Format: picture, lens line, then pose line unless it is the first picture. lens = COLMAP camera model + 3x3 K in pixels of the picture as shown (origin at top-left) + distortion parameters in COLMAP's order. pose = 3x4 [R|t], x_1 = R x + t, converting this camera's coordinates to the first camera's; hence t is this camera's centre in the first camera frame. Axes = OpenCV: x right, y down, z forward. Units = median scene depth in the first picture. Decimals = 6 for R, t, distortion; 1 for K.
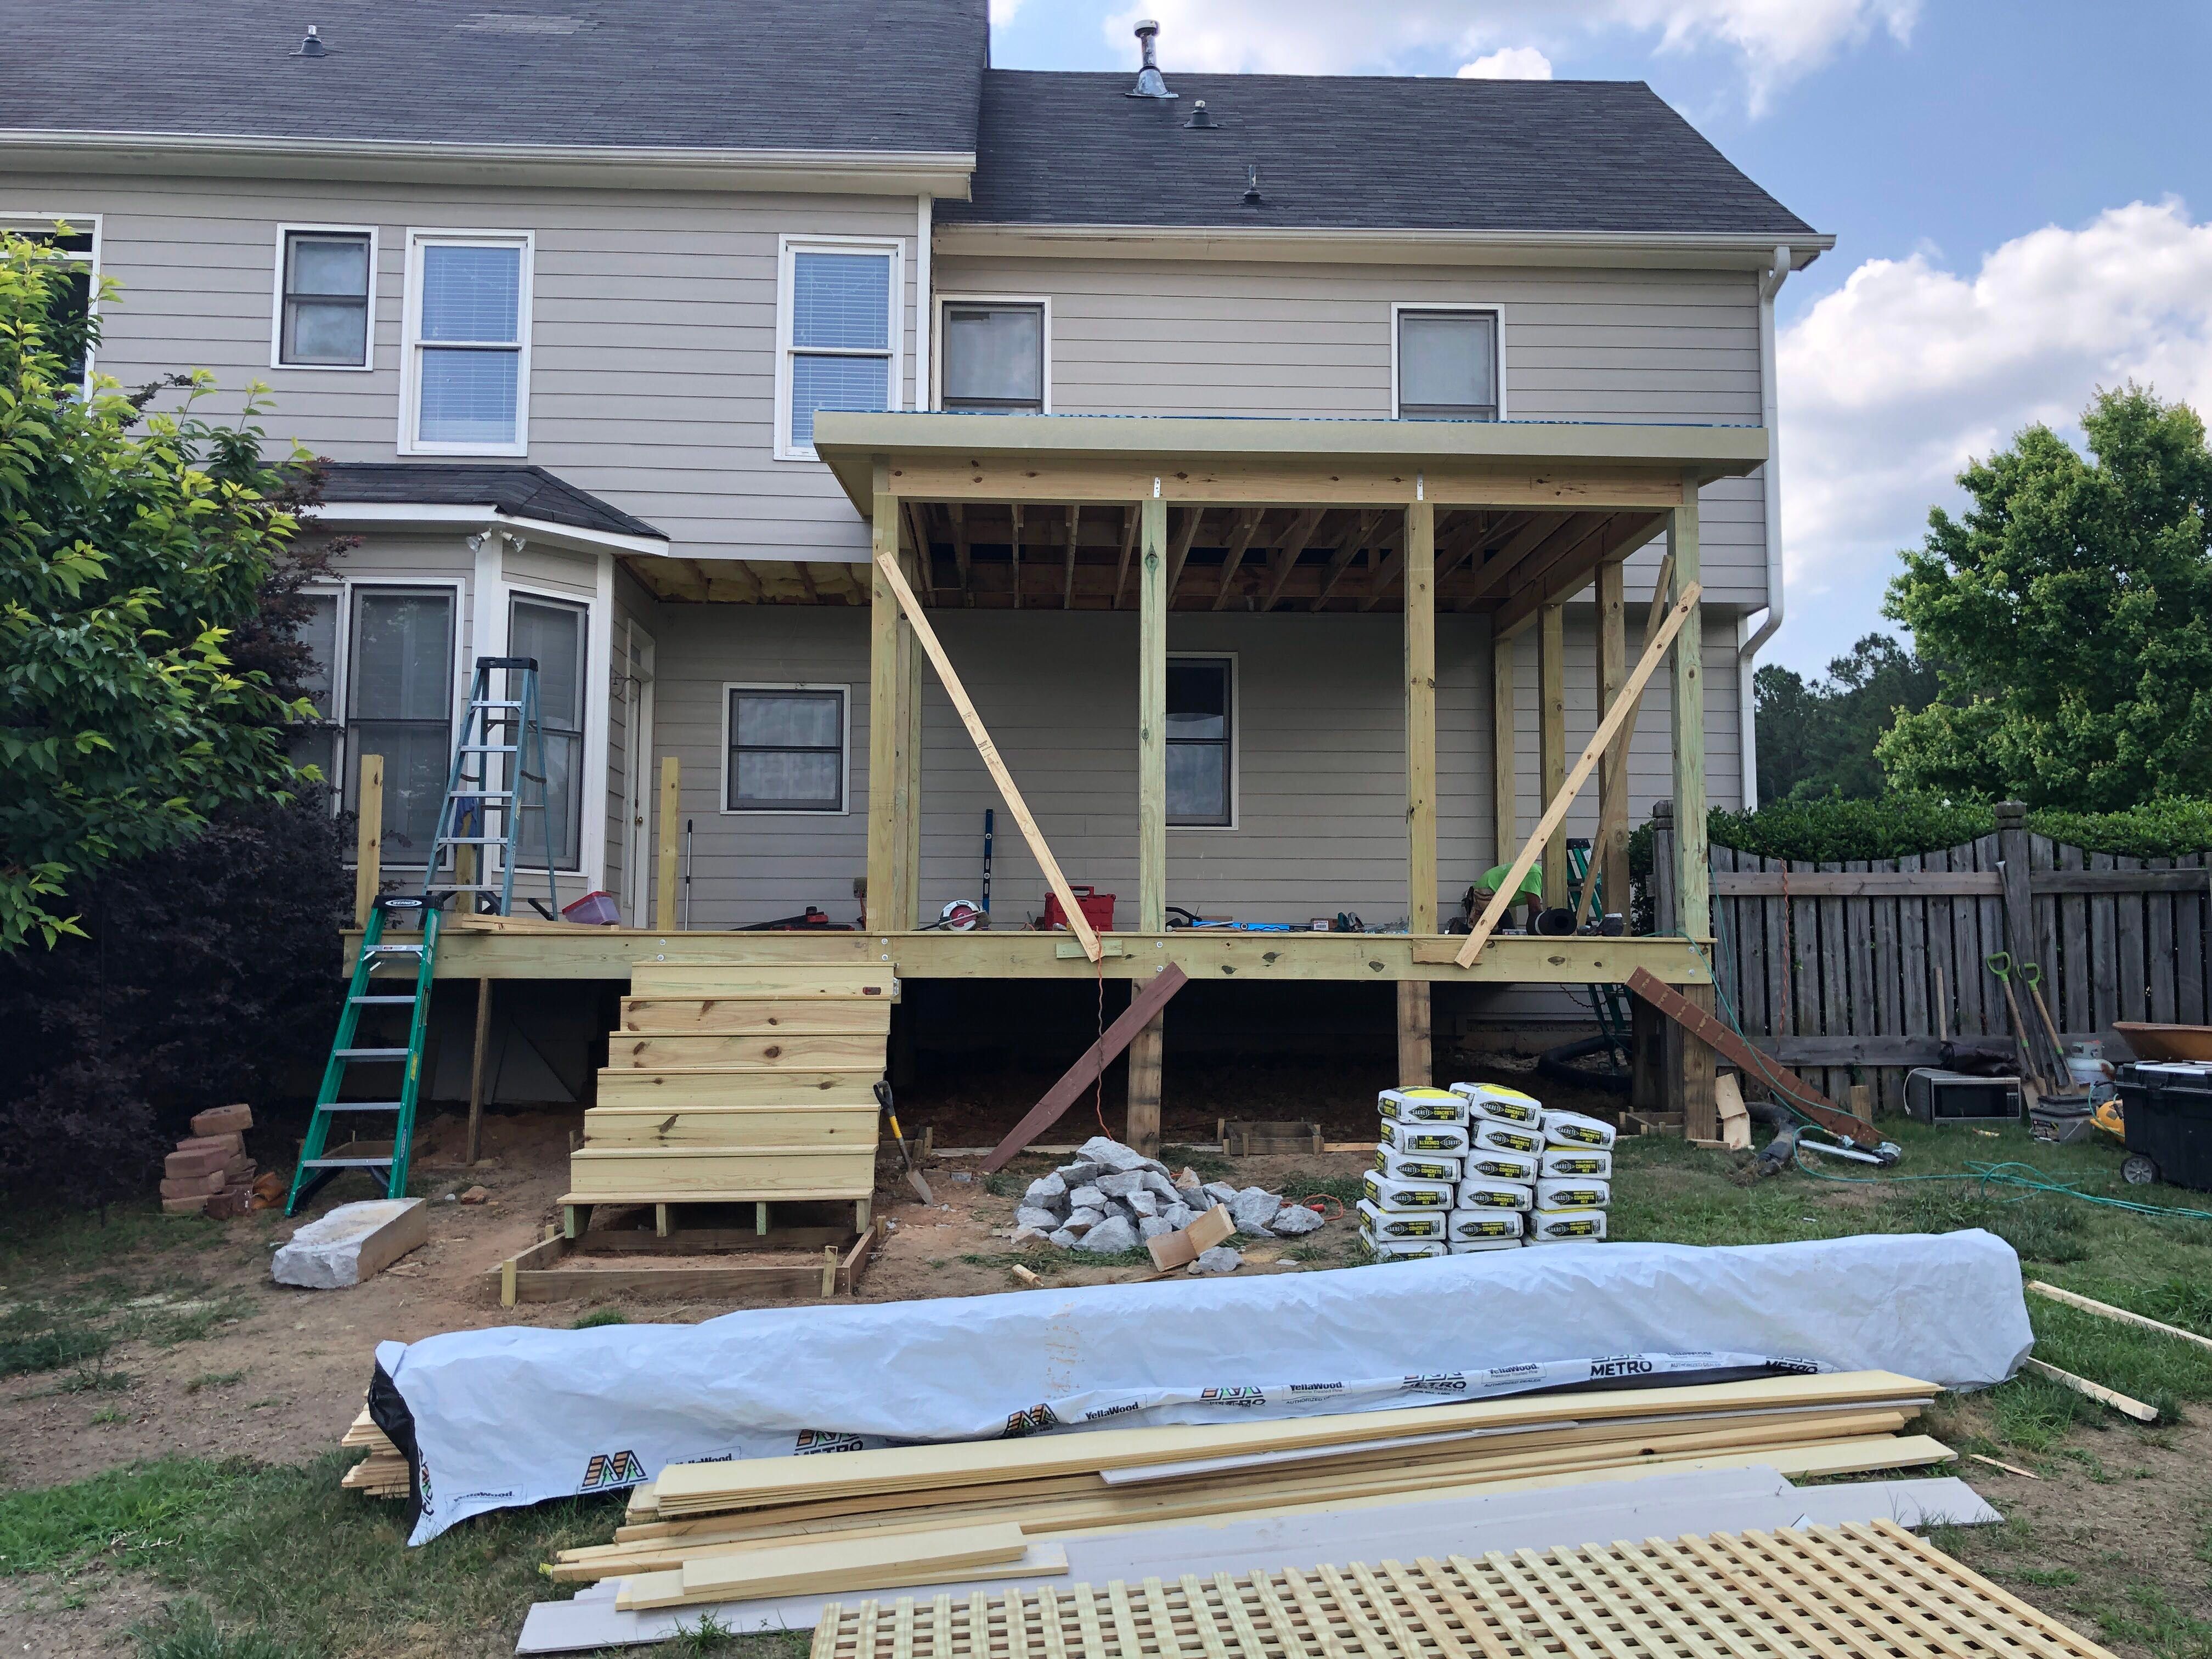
lens RADIAL K [[1829.6, 0, 1100.5], [0, 1829.6, 831.0], [0, 0, 1]] dist [0.022295, -0.012371]
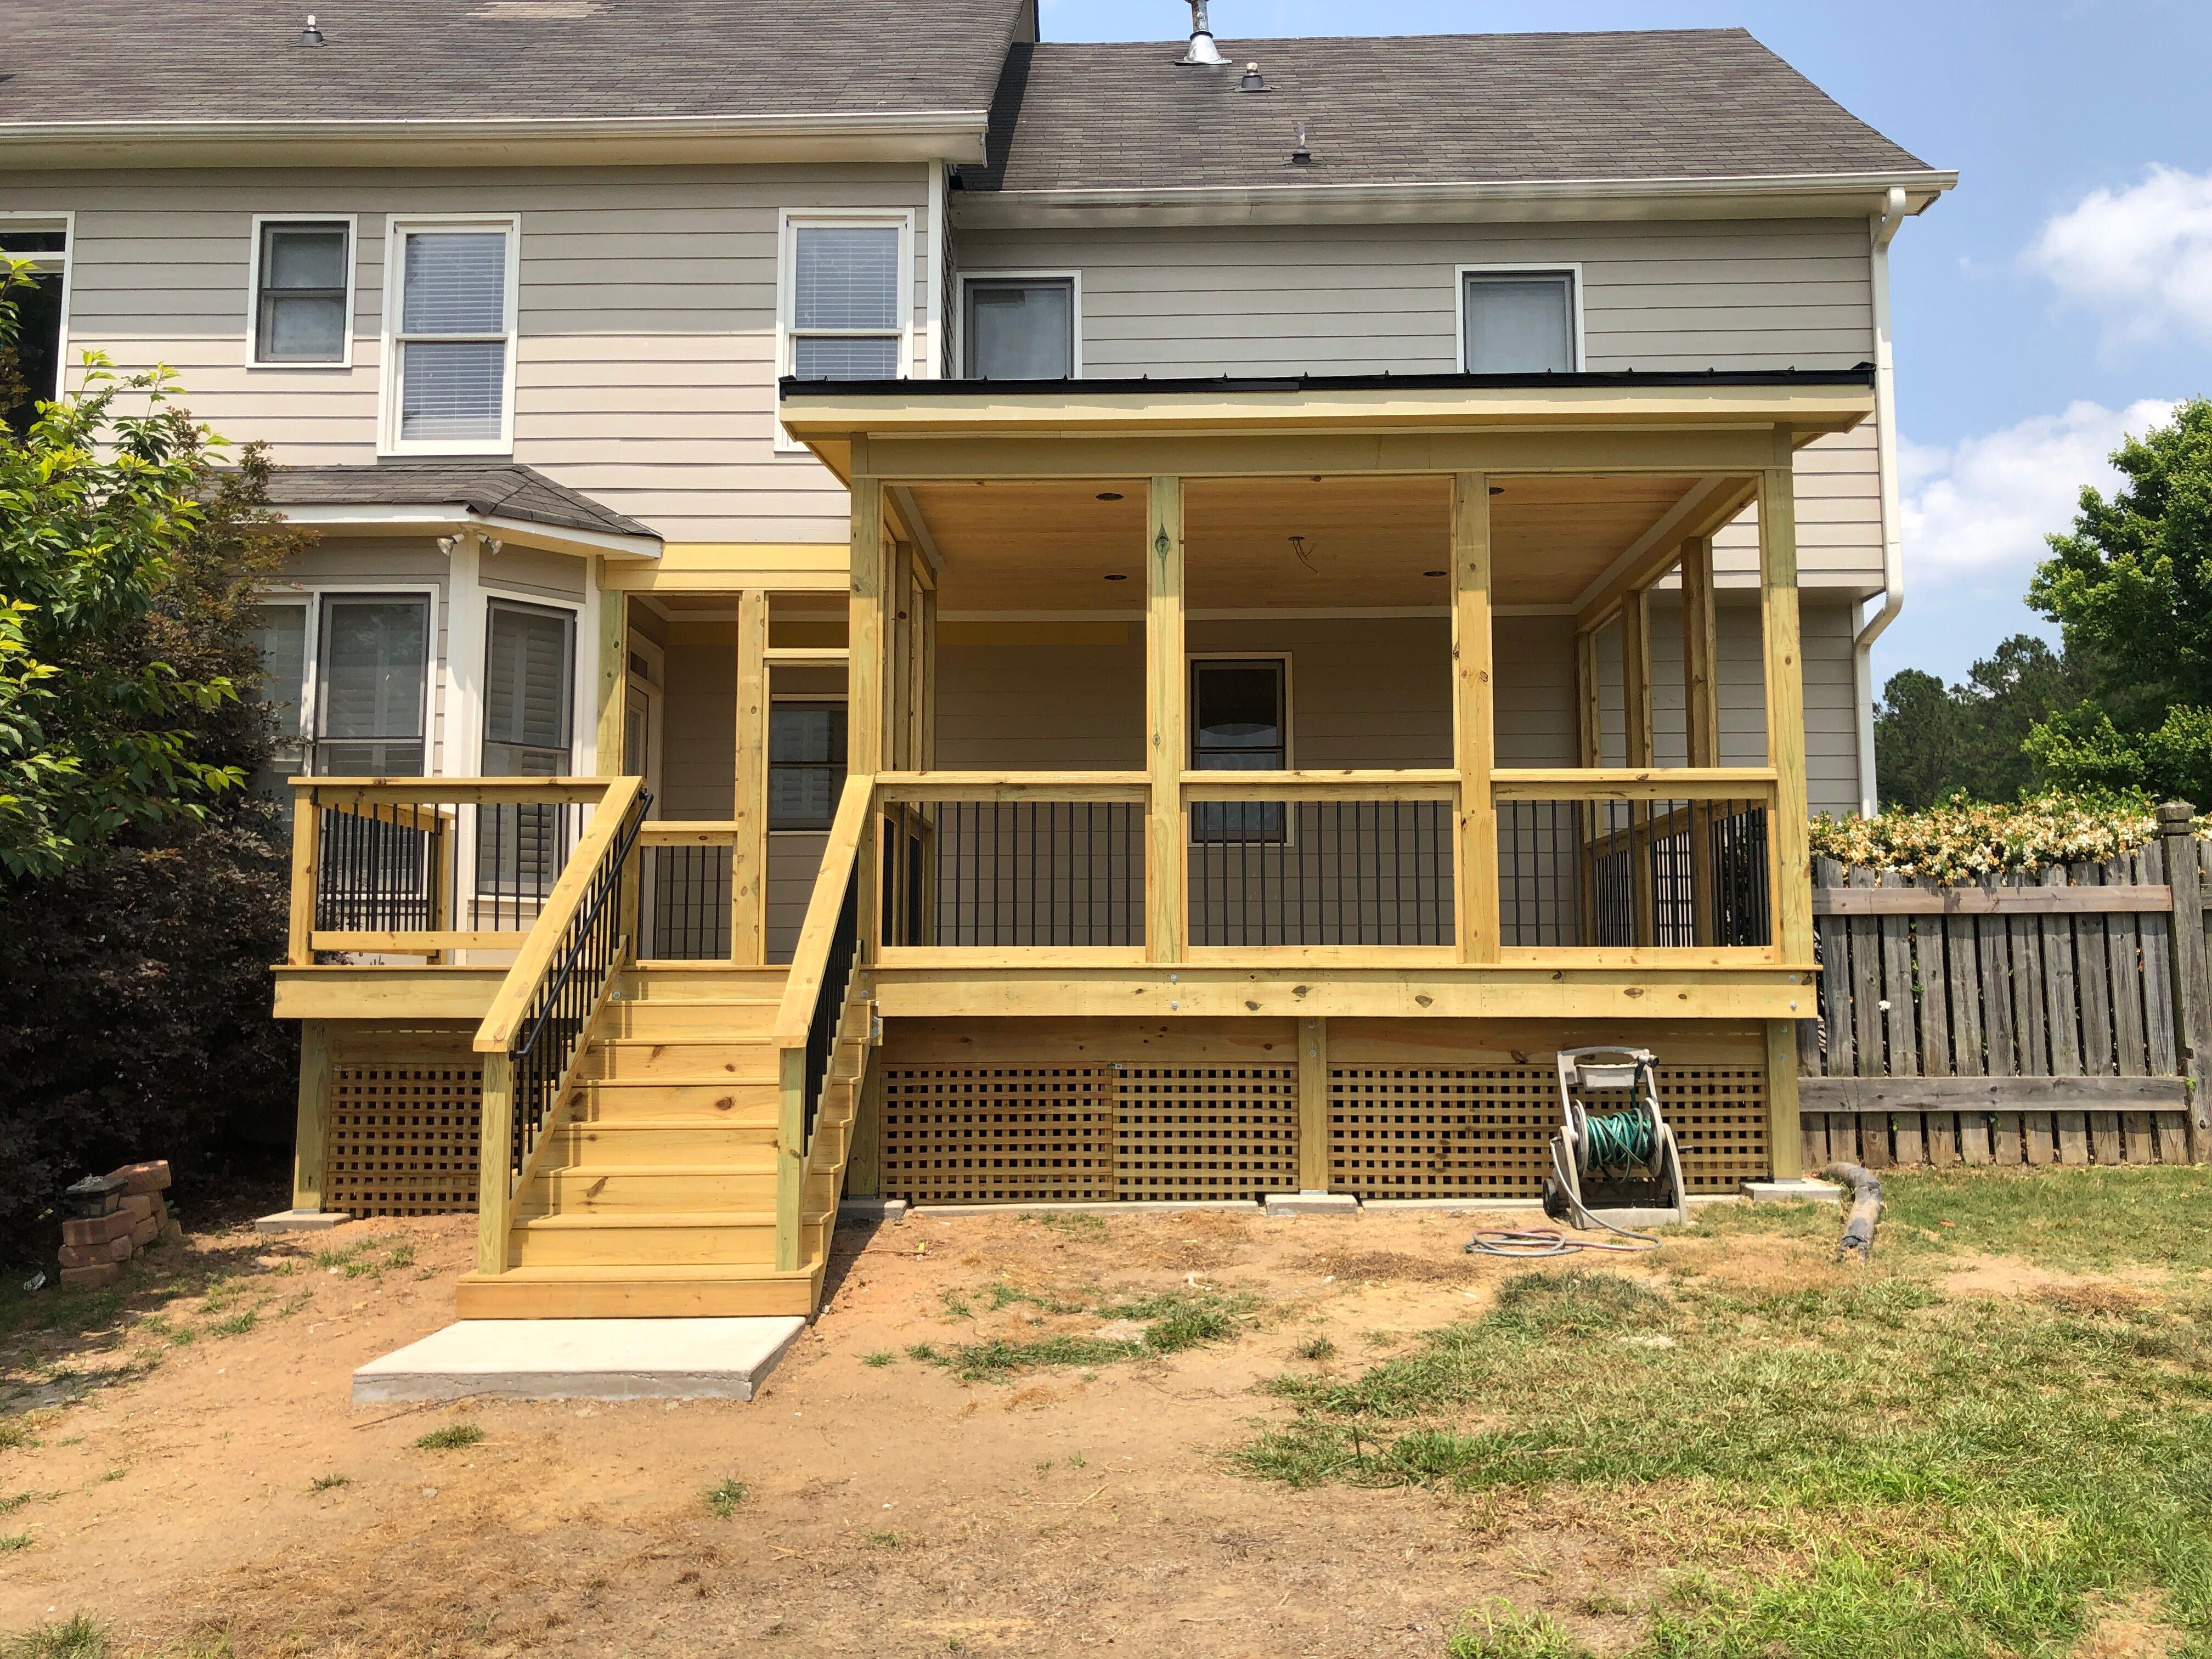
lens RADIAL K [[1829.6, 0, 1100.4], [0, 1829.6, 817.4], [0, 0, 1]] dist [0.022295, -0.012371]
pose [[0.997555, -0.012432, -0.068766, 0.047585], [0.011226, 0.999777, -0.017900, 0.000394], [0.068973, 0.017084, 0.997472, 0.094744]]
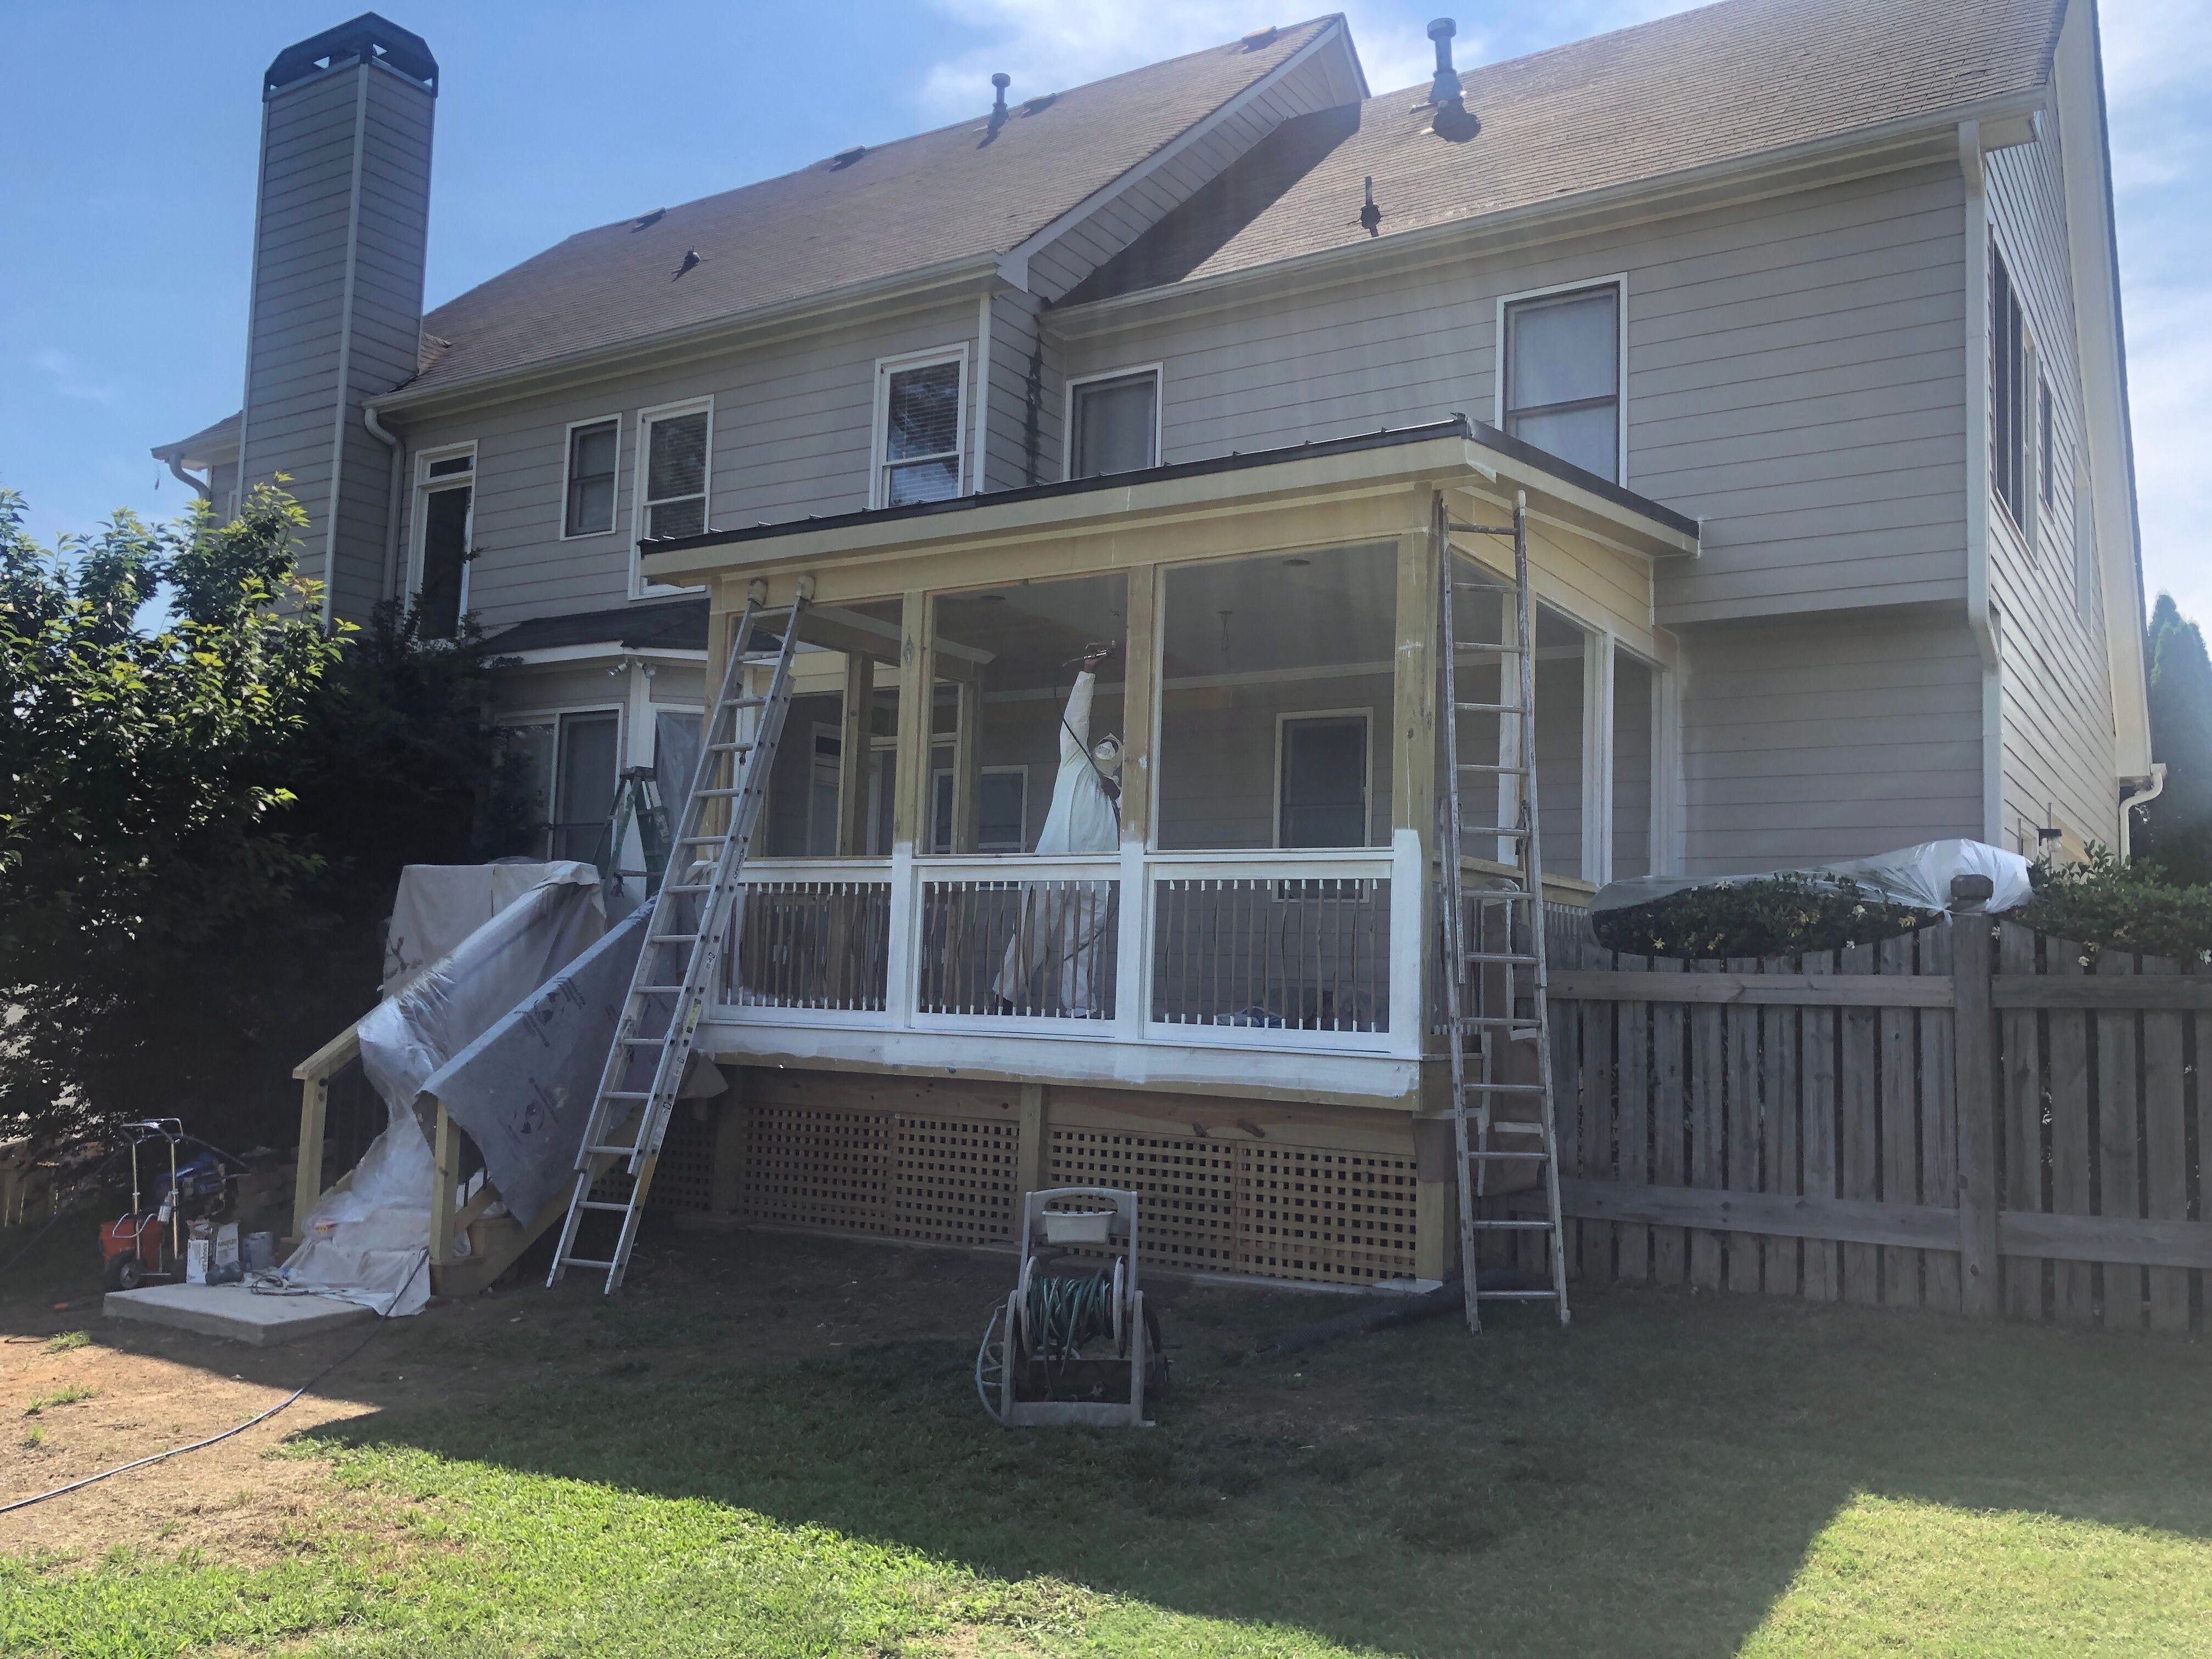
lens RADIAL K [[1829.6, 0, 1115.2], [0, 1829.6, 827.7], [0, 0, 1]] dist [0.022295, -0.012371]
pose [[0.814478, -0.029741, -0.579432, 0.571462], [0.019912, 0.999530, -0.023313, -0.022024], [0.579853, 0.007450, 0.814687, 0.209925]]
